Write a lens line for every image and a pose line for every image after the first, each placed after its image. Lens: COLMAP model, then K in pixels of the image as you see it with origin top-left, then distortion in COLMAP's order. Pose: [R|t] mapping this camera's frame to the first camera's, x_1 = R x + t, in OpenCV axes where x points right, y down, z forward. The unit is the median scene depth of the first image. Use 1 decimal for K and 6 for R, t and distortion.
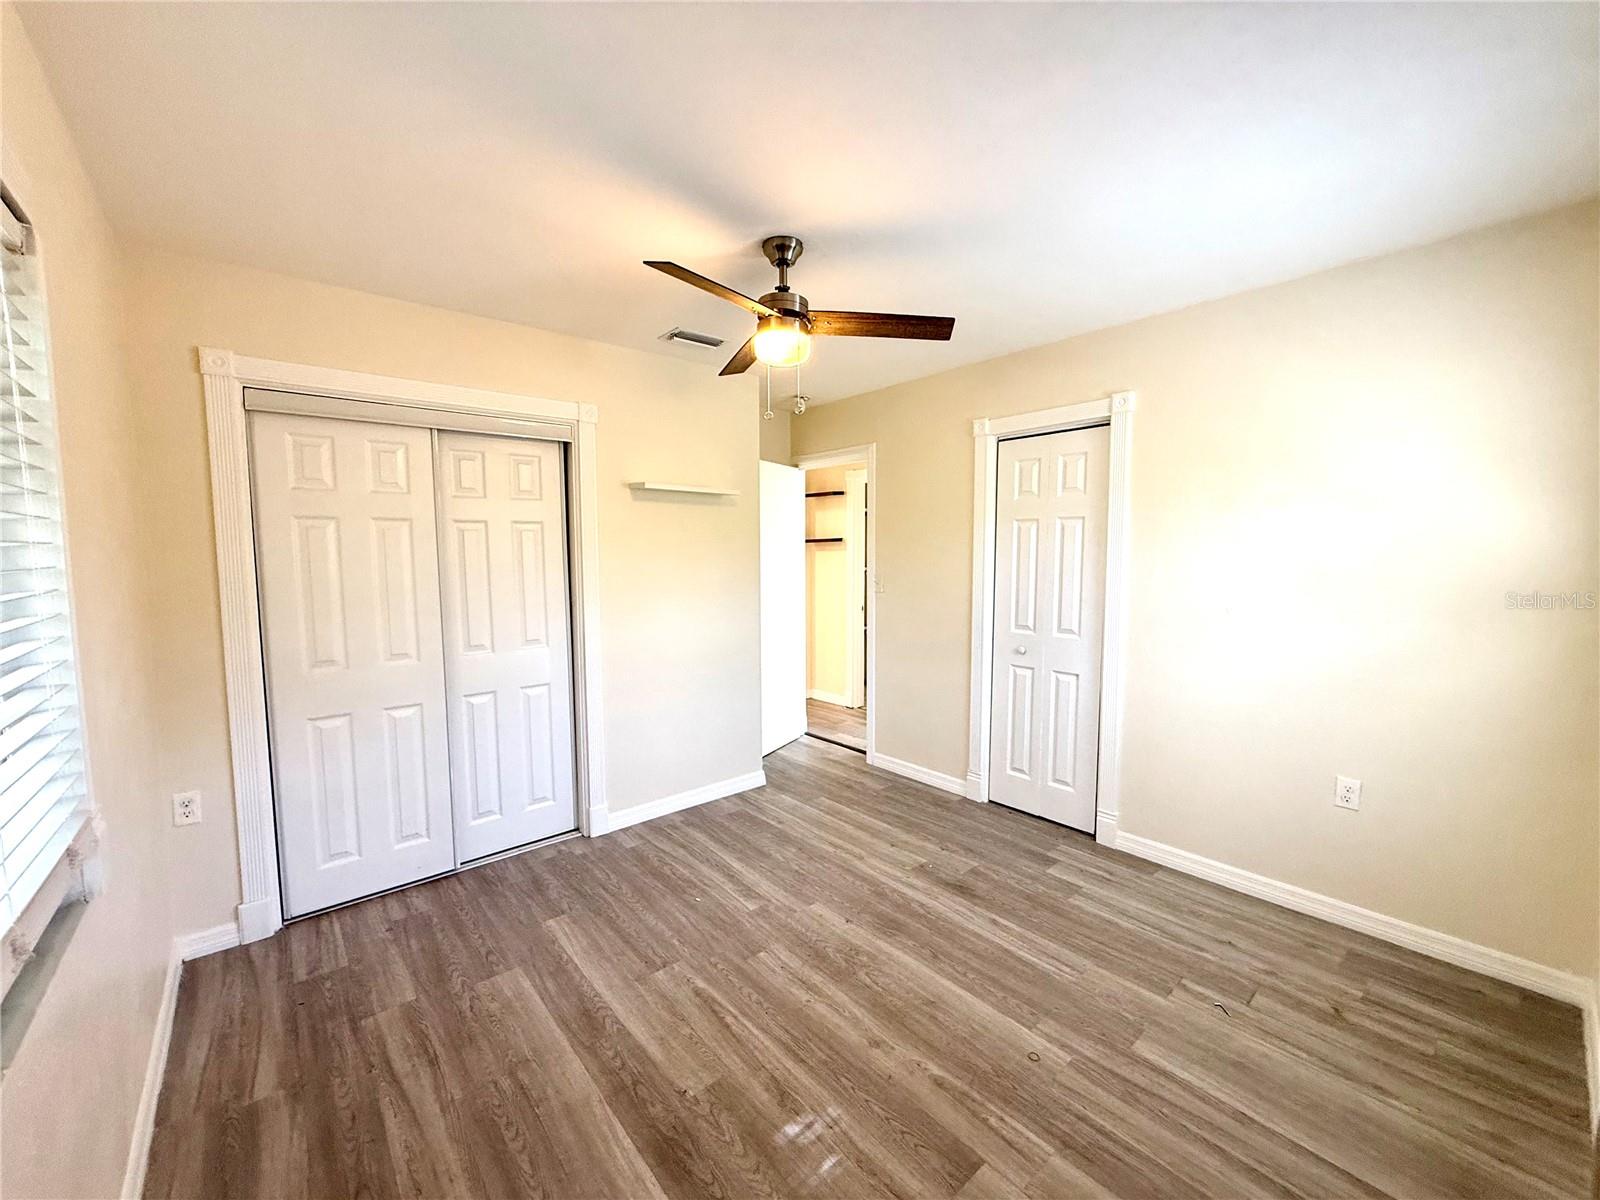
lens RADIAL K [[636.4, 0, 795.4], [0, 636.4, 601.5], [0, 0, 1]] dist [-0.000152, 0.000194]
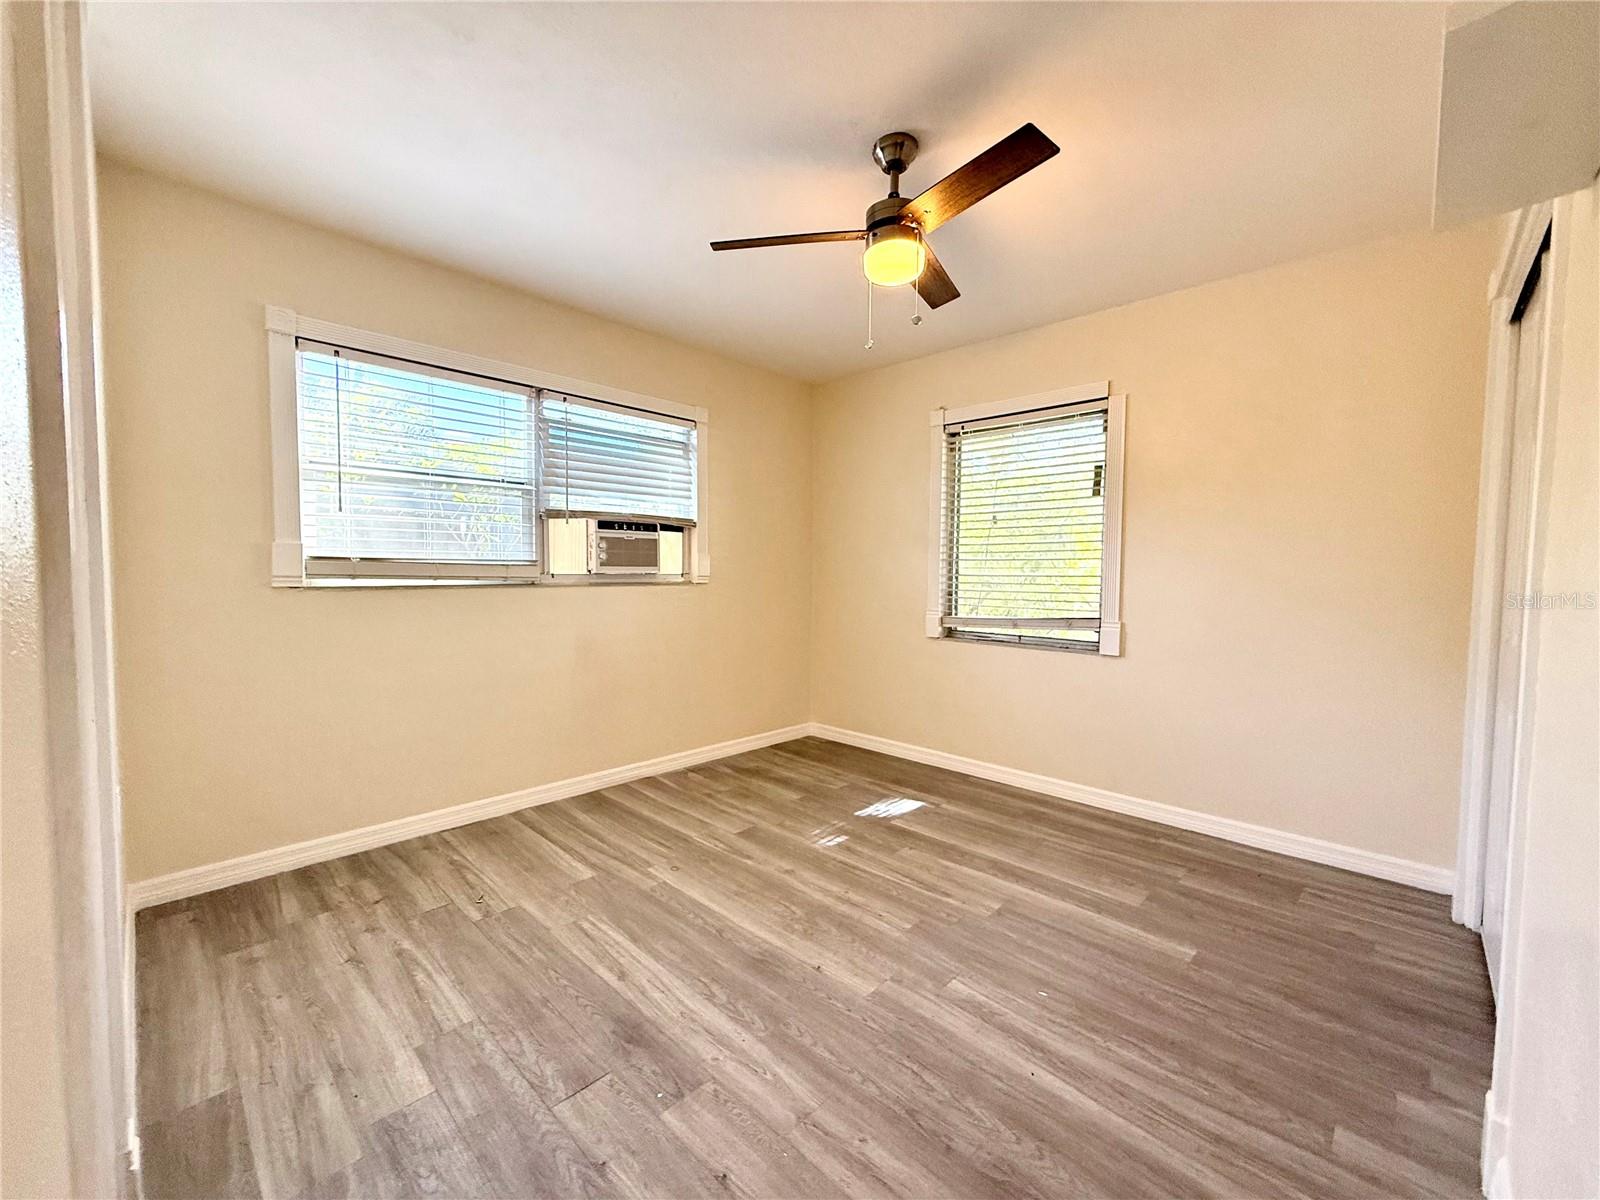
lens RADIAL K [[636.4, 0, 795.4], [0, 636.4, 601.5], [0, 0, 1]] dist [-0.000152, 0.000194]
pose [[-0.994944, 0.001292, -0.100420, 0.205956], [-0.011719, 0.991592, 0.128870, -0.029616], [0.099742, 0.129396, -0.986564, 1.877308]]
